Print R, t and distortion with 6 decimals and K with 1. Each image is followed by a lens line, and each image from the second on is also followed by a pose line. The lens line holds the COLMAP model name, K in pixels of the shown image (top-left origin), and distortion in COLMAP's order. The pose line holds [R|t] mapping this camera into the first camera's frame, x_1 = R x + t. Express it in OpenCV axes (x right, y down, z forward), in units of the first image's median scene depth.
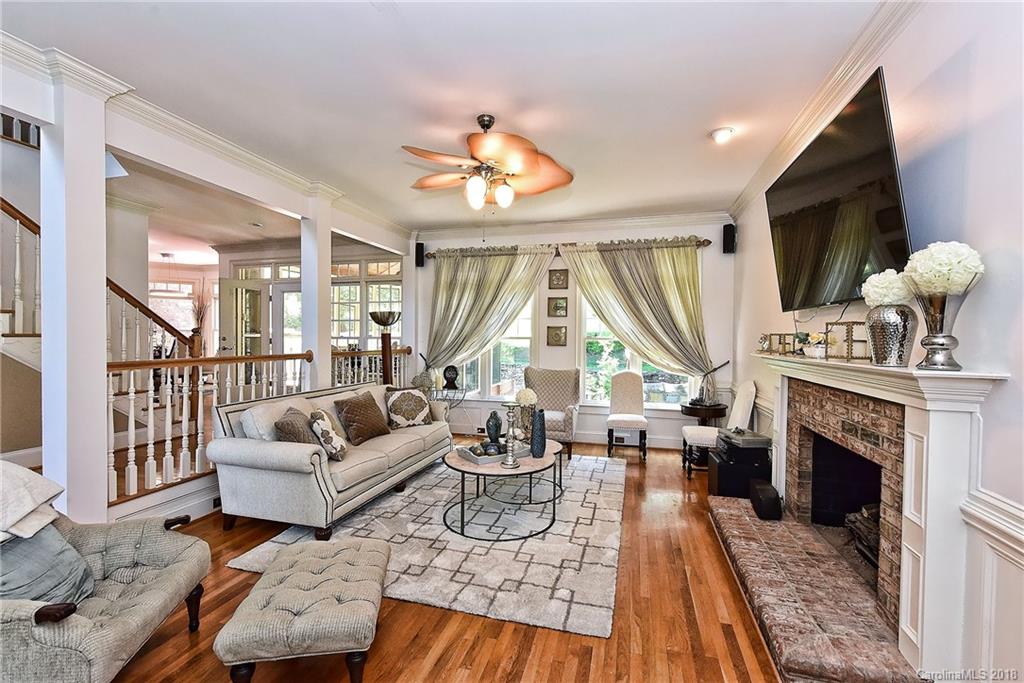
lens RADIAL K [[441.9, 0, 512.9], [0, 441.9, 340.1], [0, 0, 1]] dist [0.000378, -0.000087]
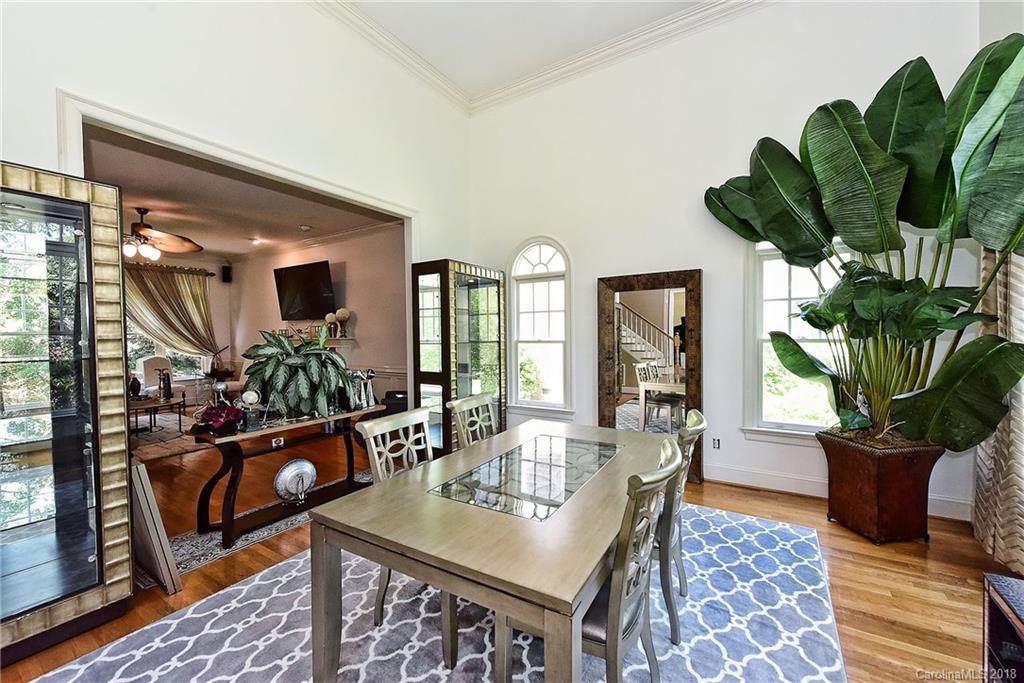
lens RADIAL K [[407.5, 0, 516.3], [0, 407.5, 341.4], [0, 0, 1]] dist [0.002400, 0.000121]
pose [[0.296168, -0.029021, 0.954695, -0.677261], [0.017655, 0.999534, 0.024906, 0.009635], [-0.954973, 0.009479, 0.296543, -0.520085]]
